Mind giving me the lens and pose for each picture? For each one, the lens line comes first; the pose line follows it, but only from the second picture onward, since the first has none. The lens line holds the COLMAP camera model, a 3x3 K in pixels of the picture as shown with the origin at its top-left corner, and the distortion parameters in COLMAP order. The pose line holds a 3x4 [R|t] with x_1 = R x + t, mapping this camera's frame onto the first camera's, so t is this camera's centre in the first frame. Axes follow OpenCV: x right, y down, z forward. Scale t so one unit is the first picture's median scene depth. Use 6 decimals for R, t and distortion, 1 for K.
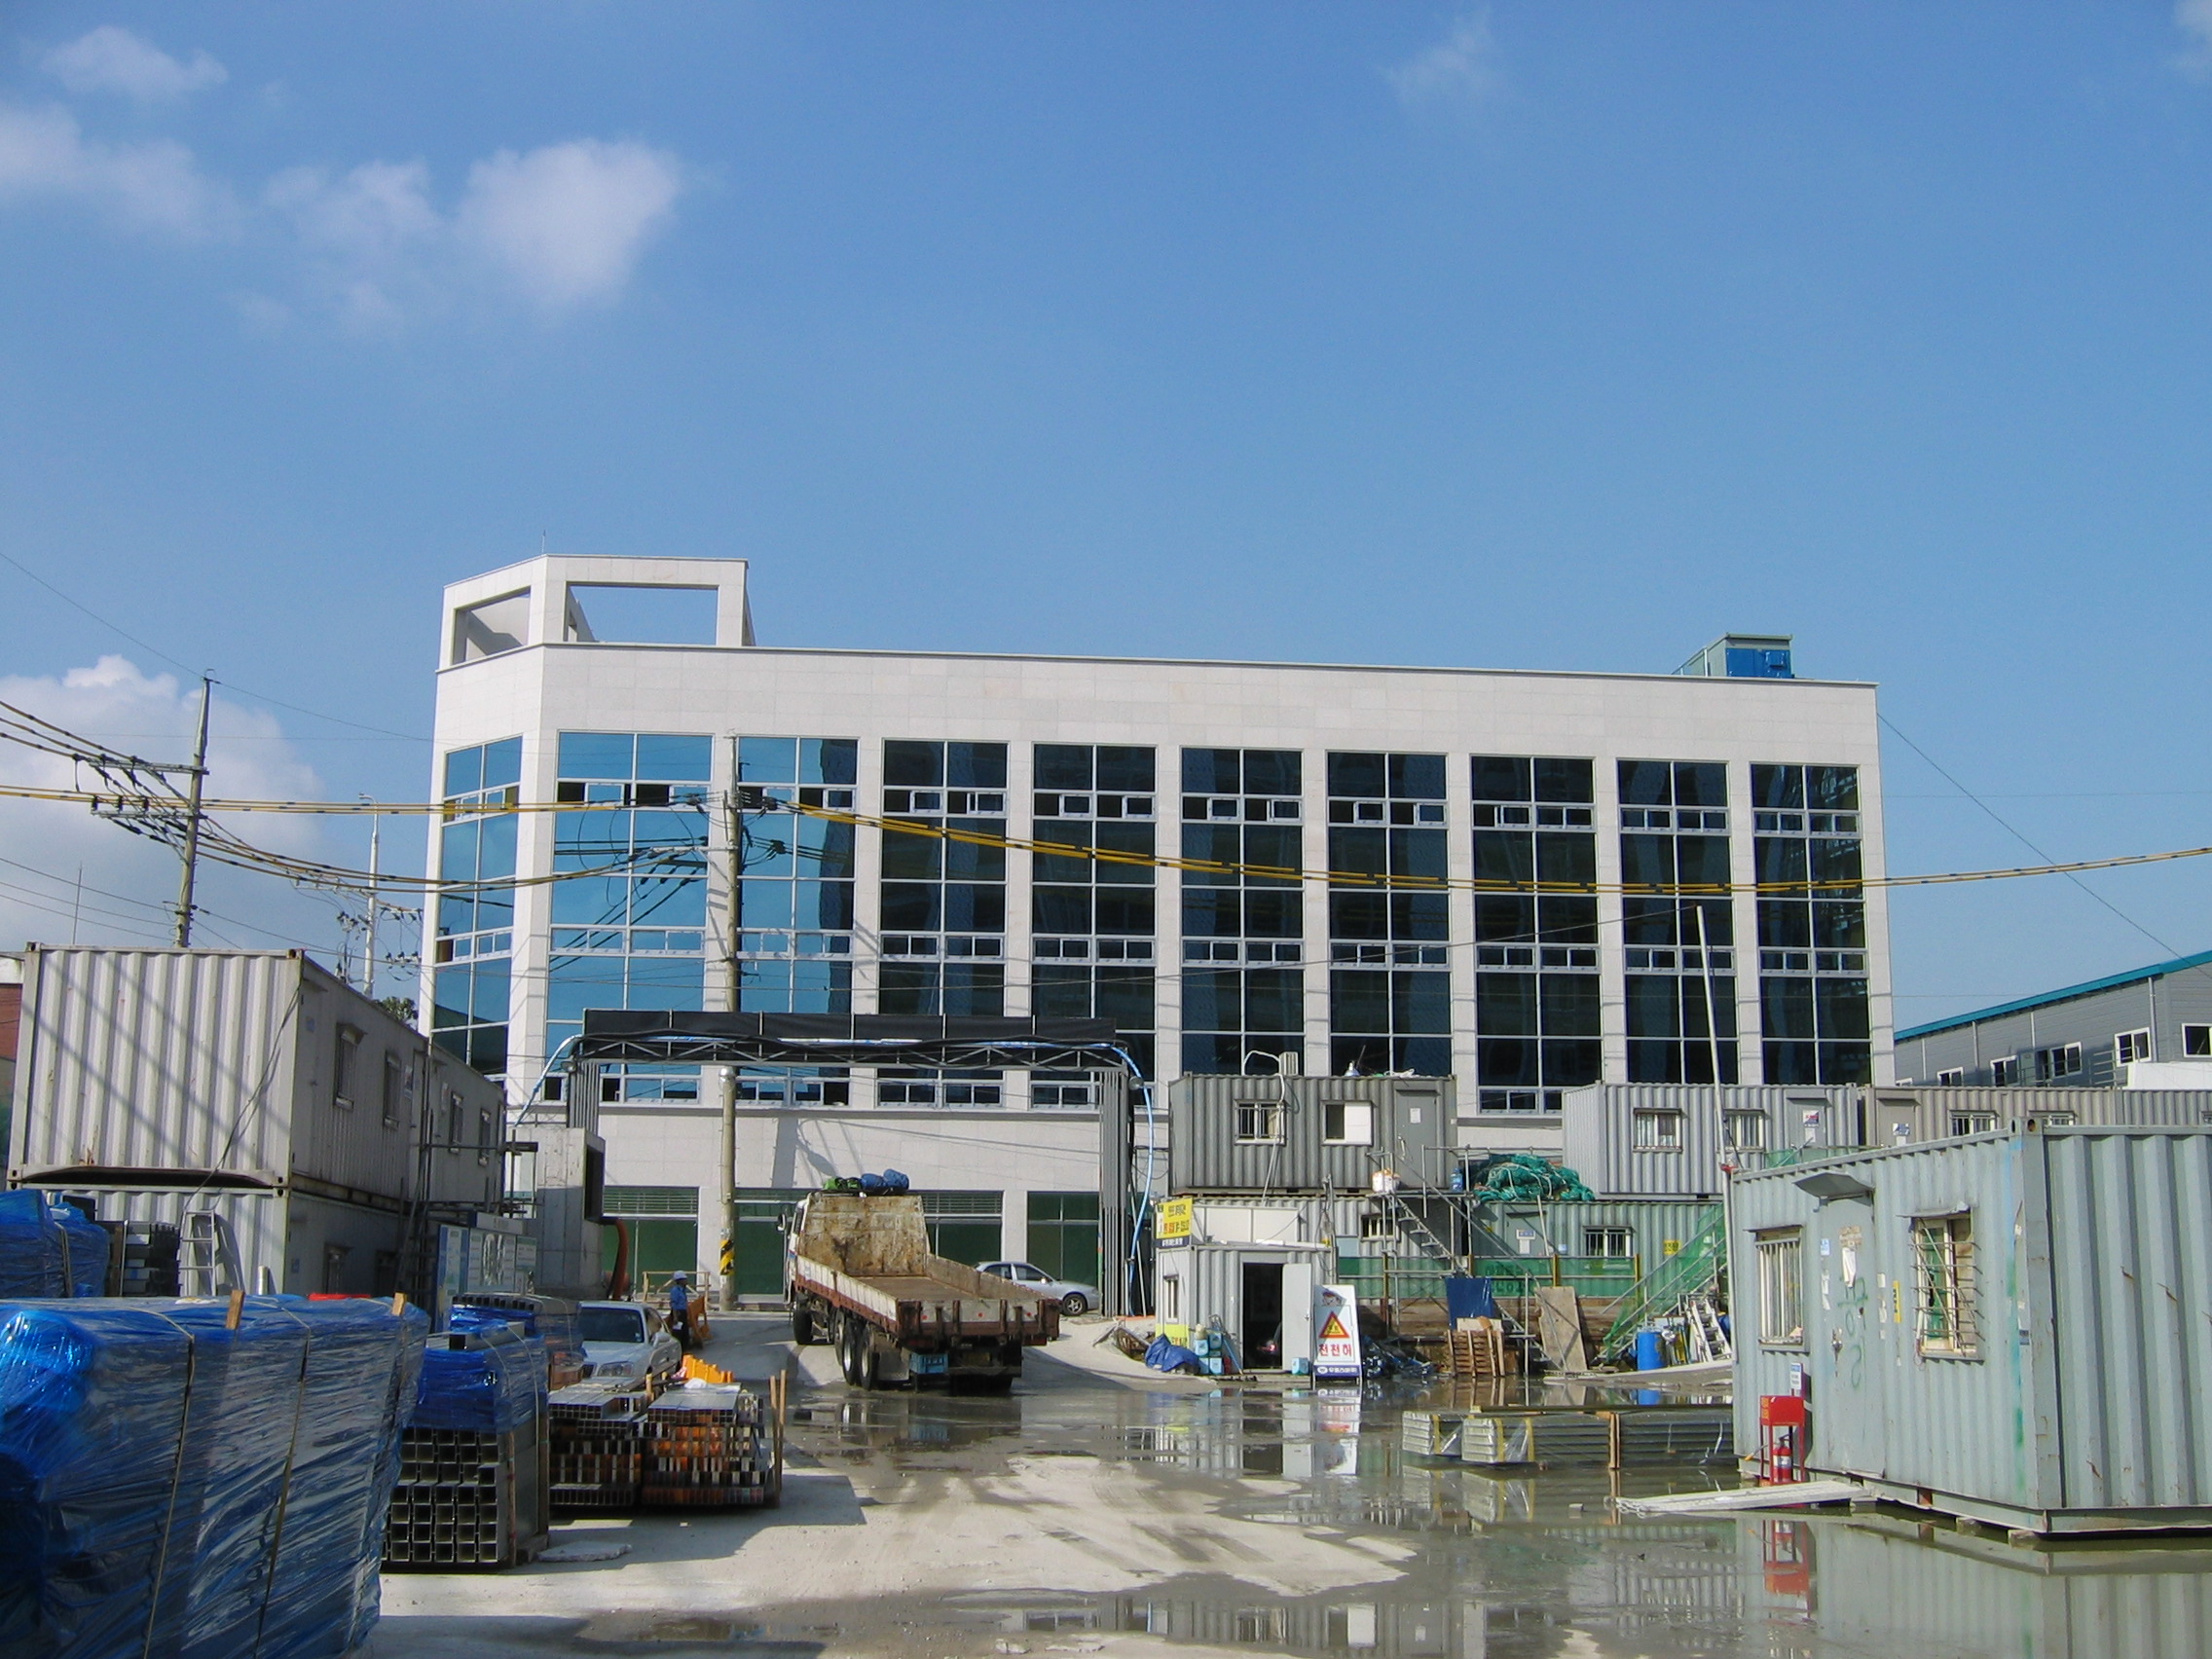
lens RADIAL K [[2453.7, 0, 1113.7], [0, 2453.7, 851.8], [0, 0, 1]] dist [-0.130264, 0.014024]
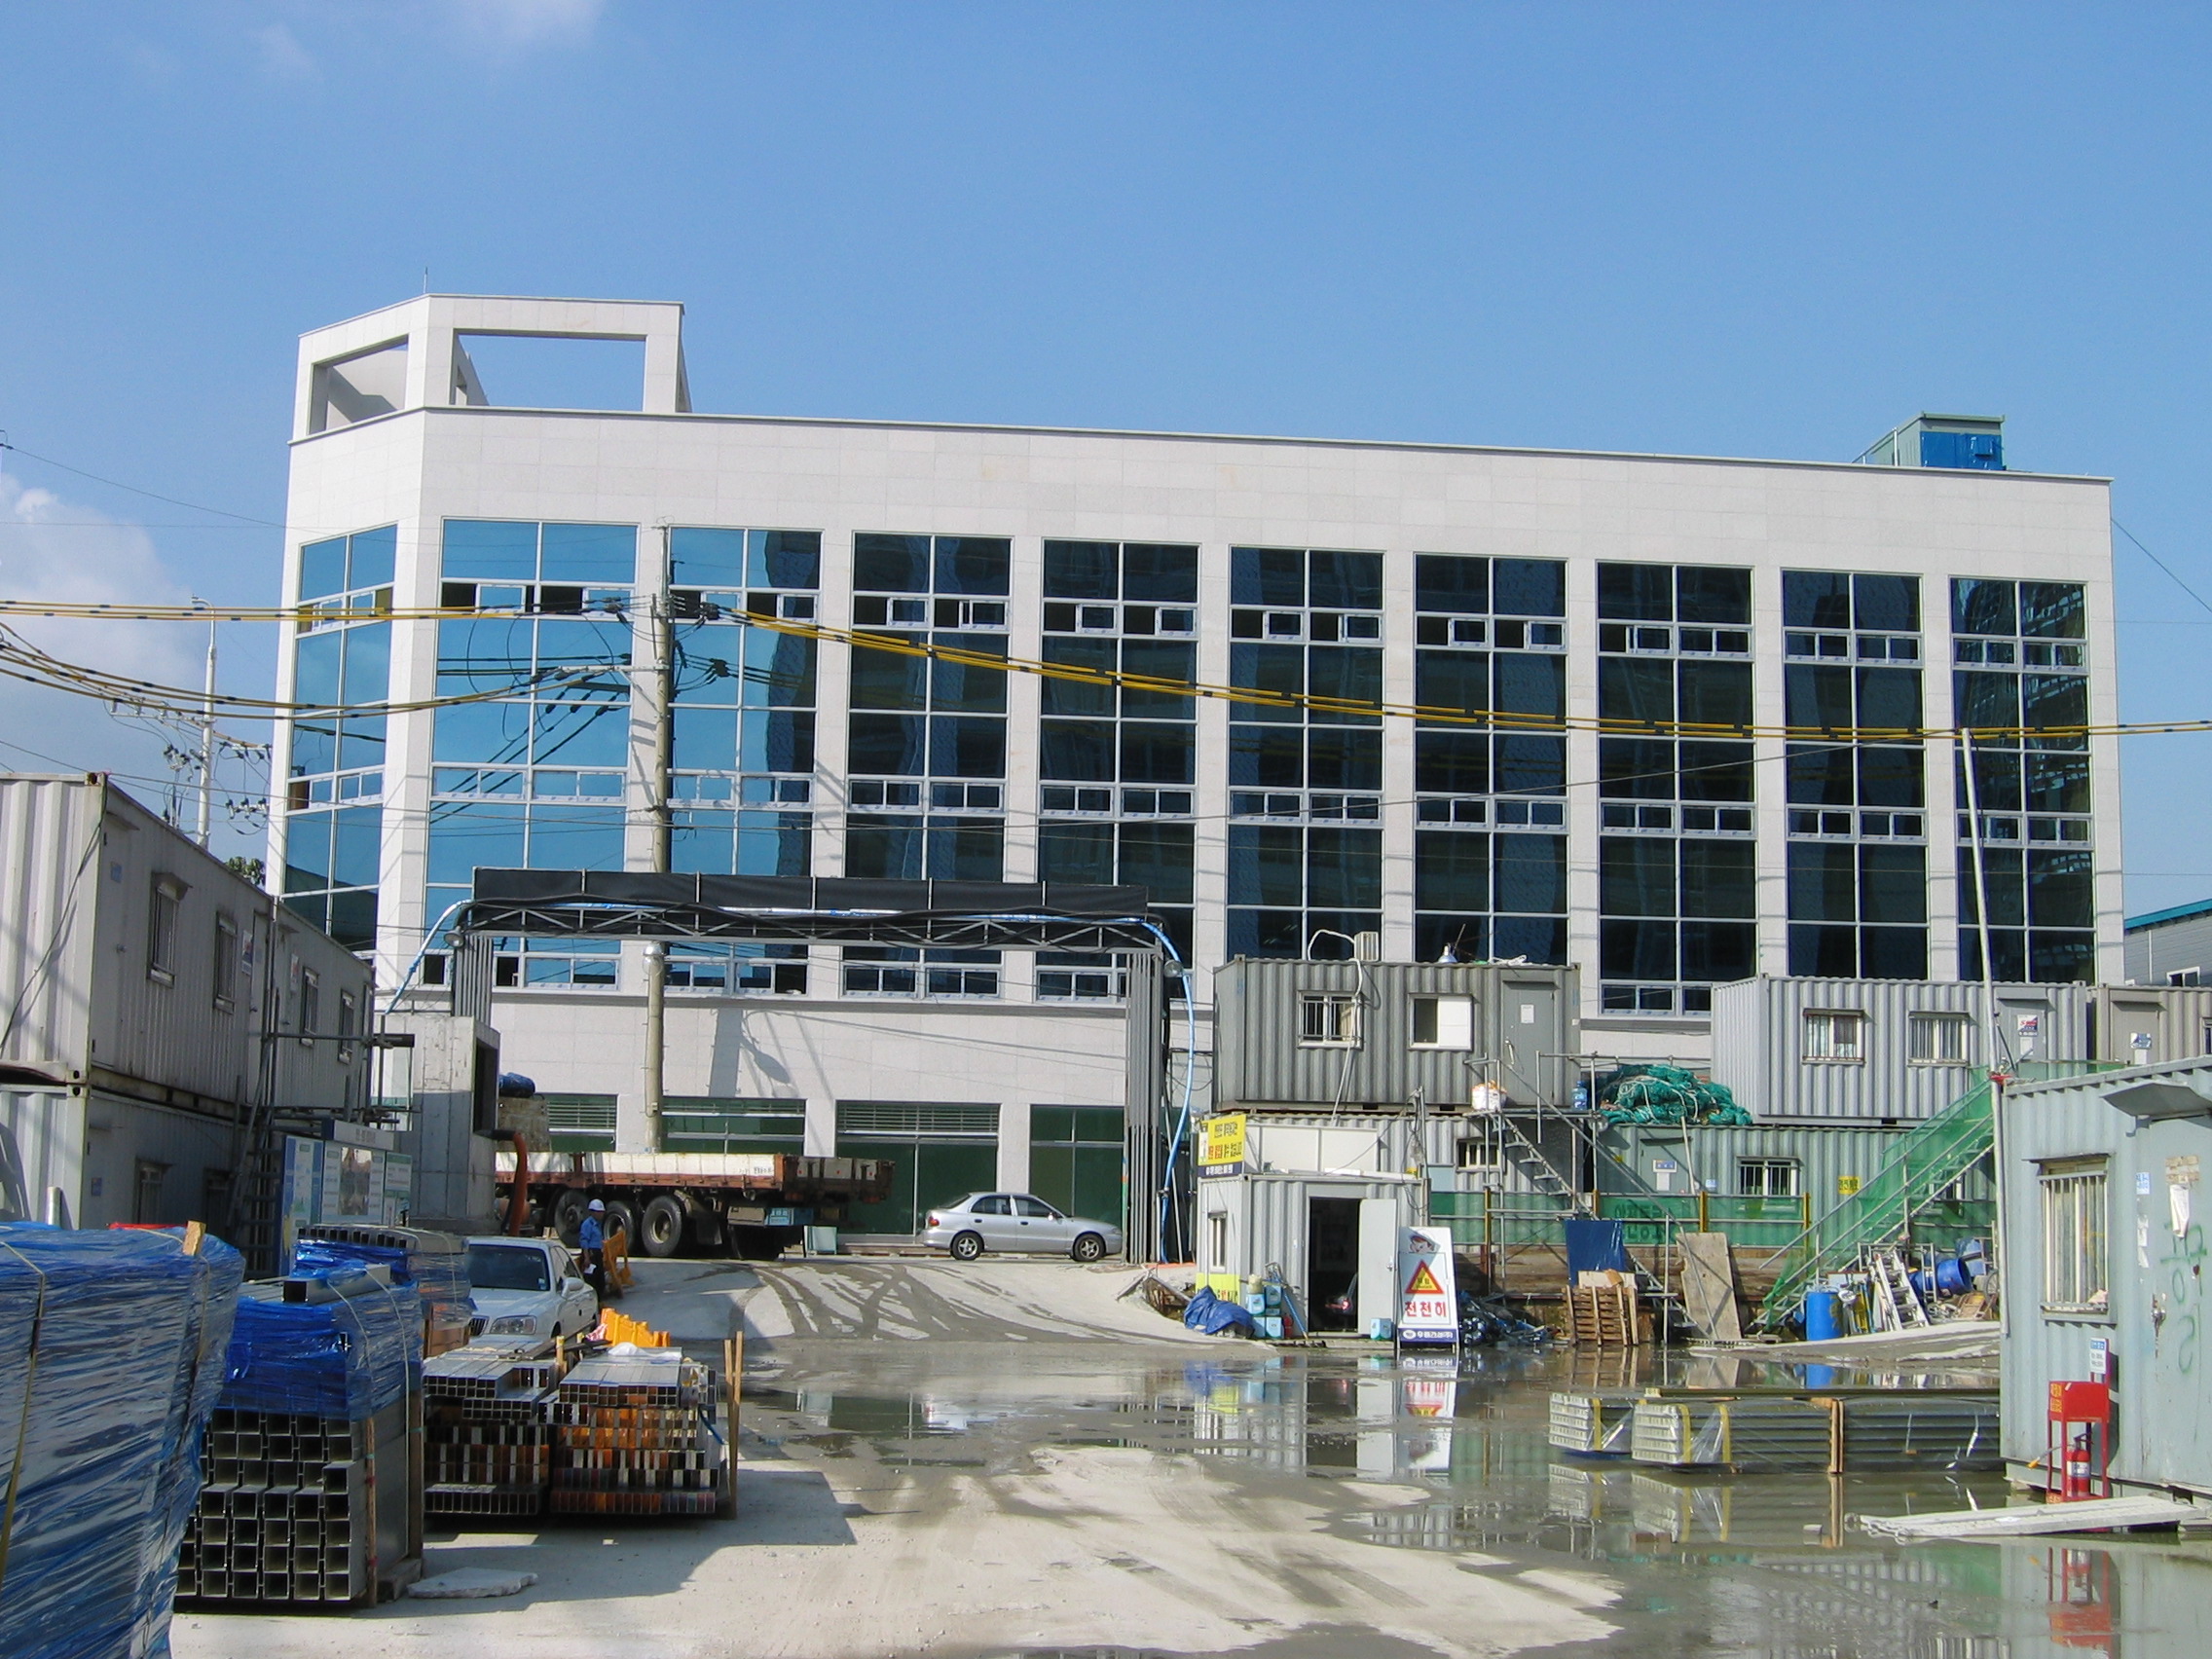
lens RADIAL K [[3047.3, 0, 1106.0], [0, 3047.3, 829.5], [0, 0, 1]] dist [-0.133634, -0.025410]
pose [[0.999902, 0.011569, -0.007932, -0.004238], [-0.011187, 0.998854, 0.046545, 0.003558], [0.008461, -0.046451, 0.998885, 0.019196]]
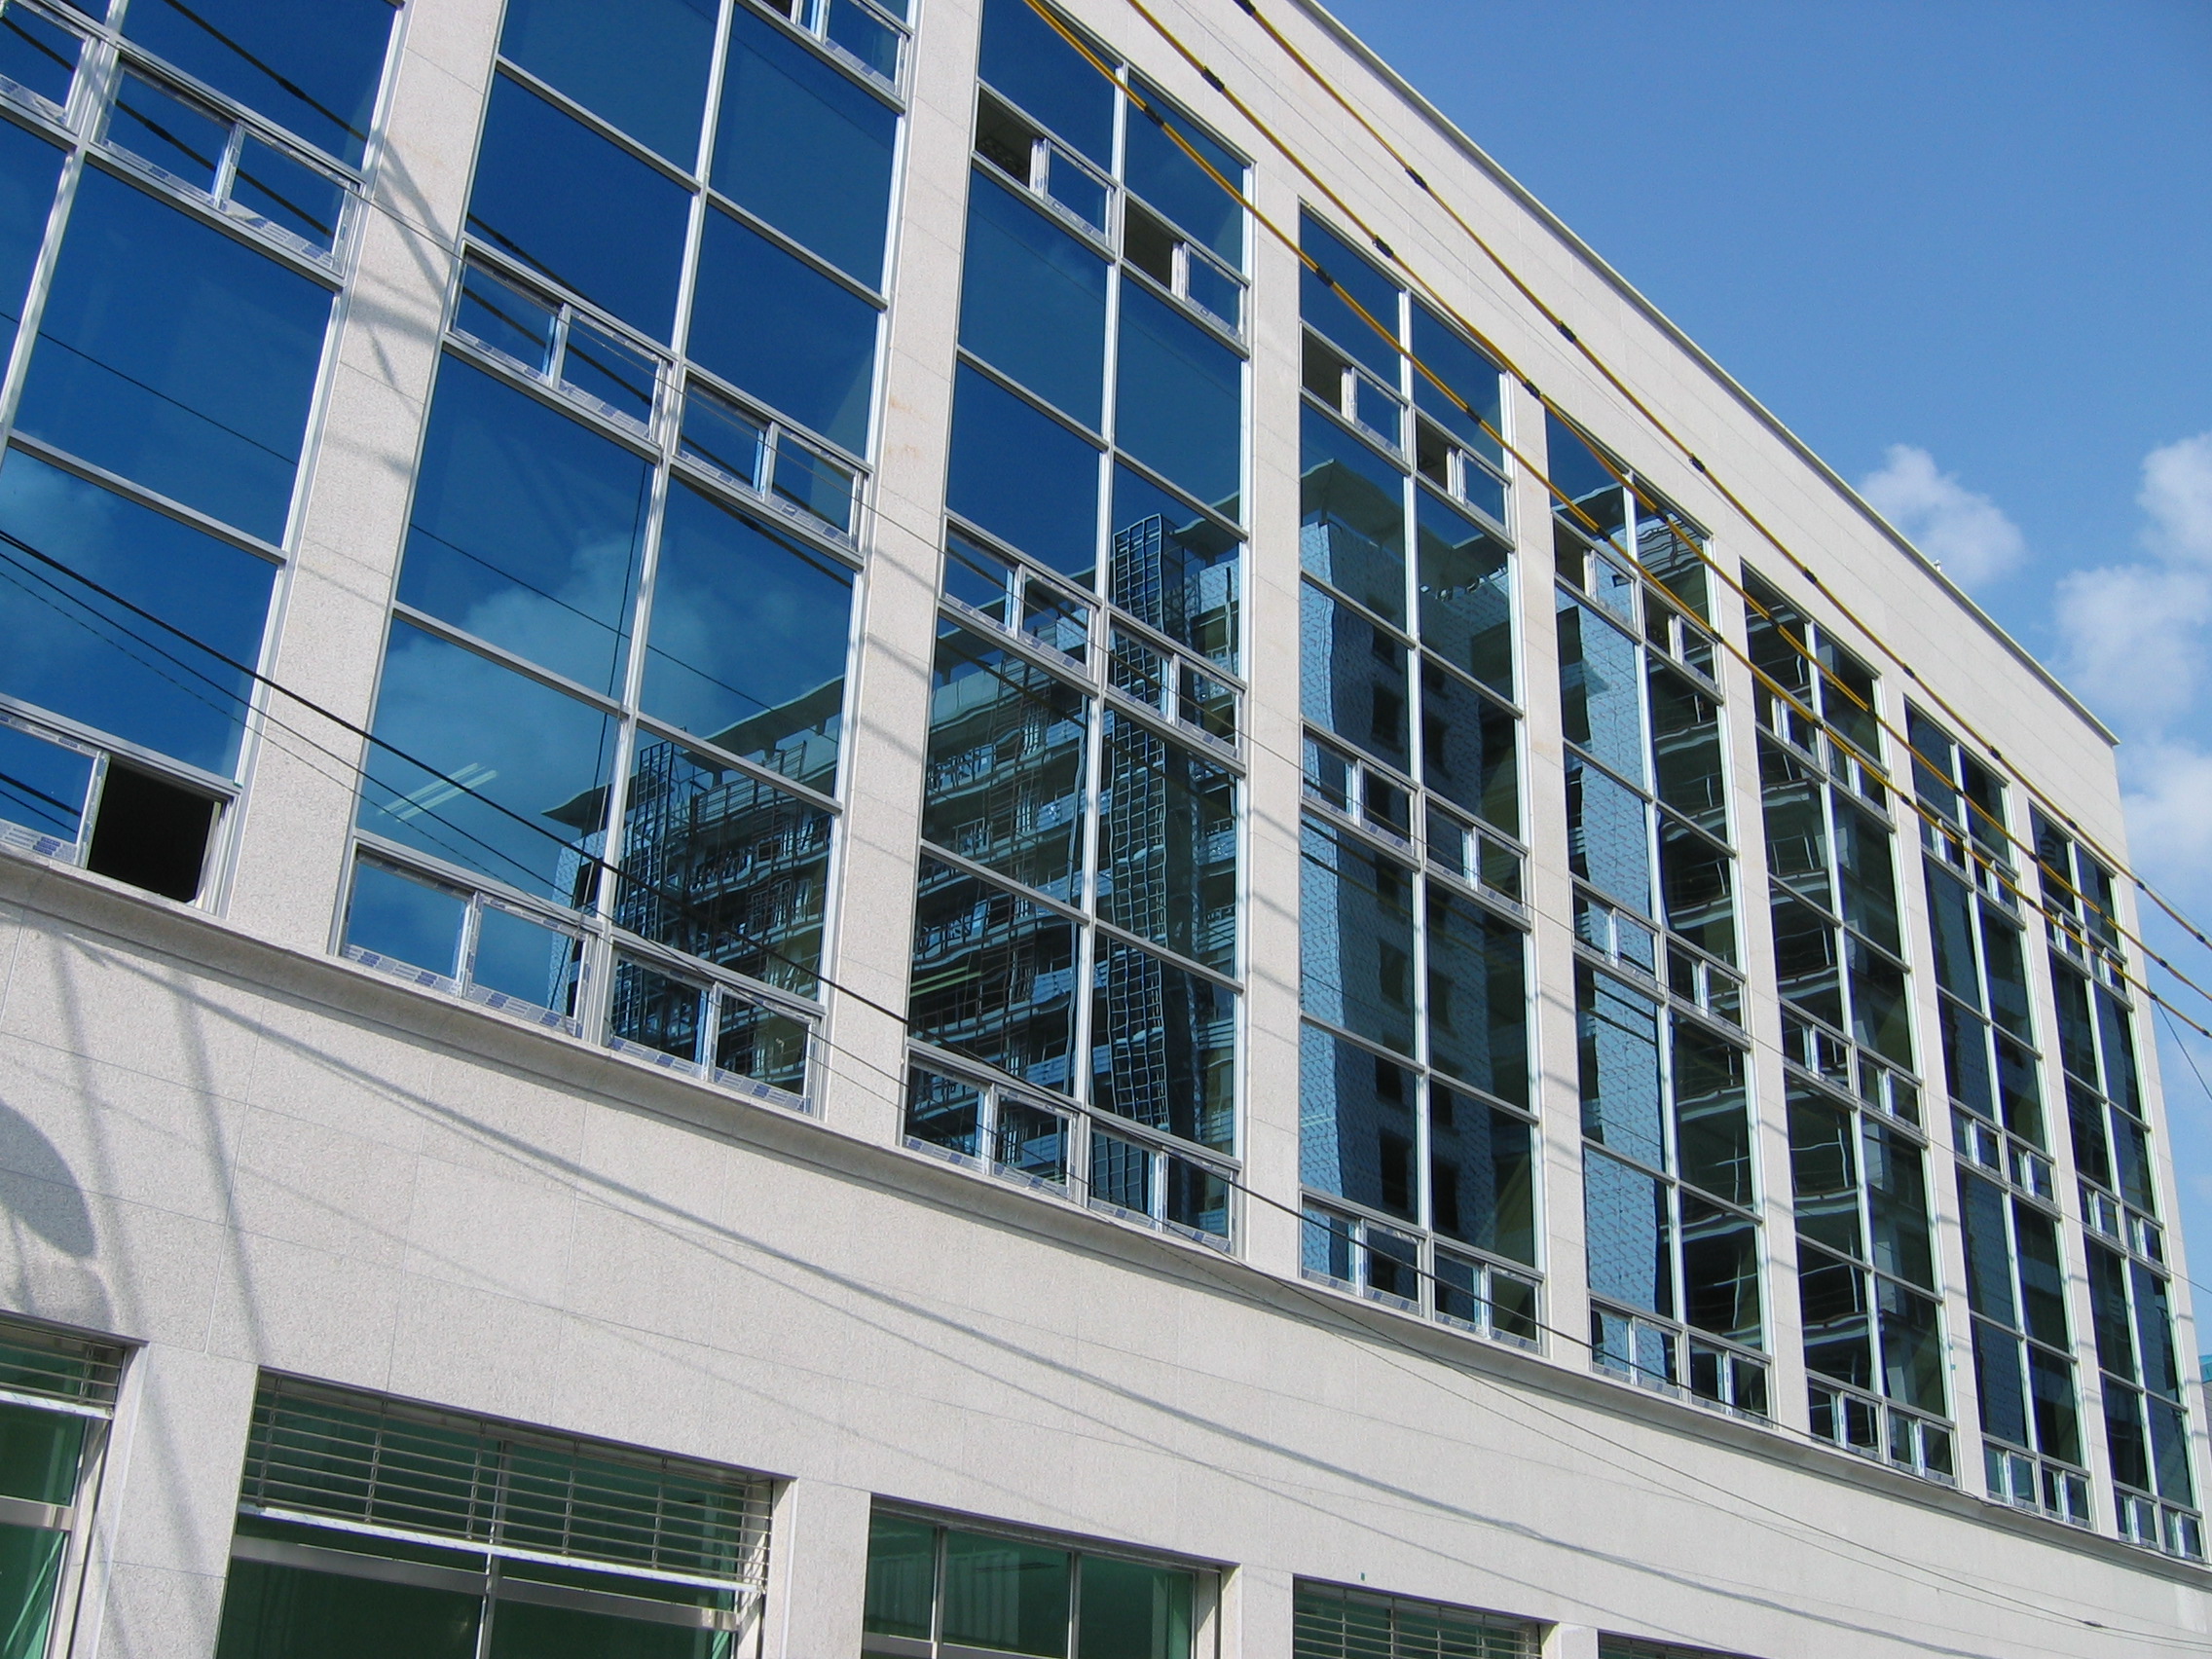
lens RADIAL K [[2413.9, 0, 1034.4], [0, 2413.9, 831.2], [0, 0, 1]] dist [-0.090206, 0.043267]
pose [[0.720039, 0.307989, 0.621842, -0.190733], [-0.168486, 0.946889, -0.273887, 0.146511], [-0.673169, 0.092437, 0.733689, 0.867066]]
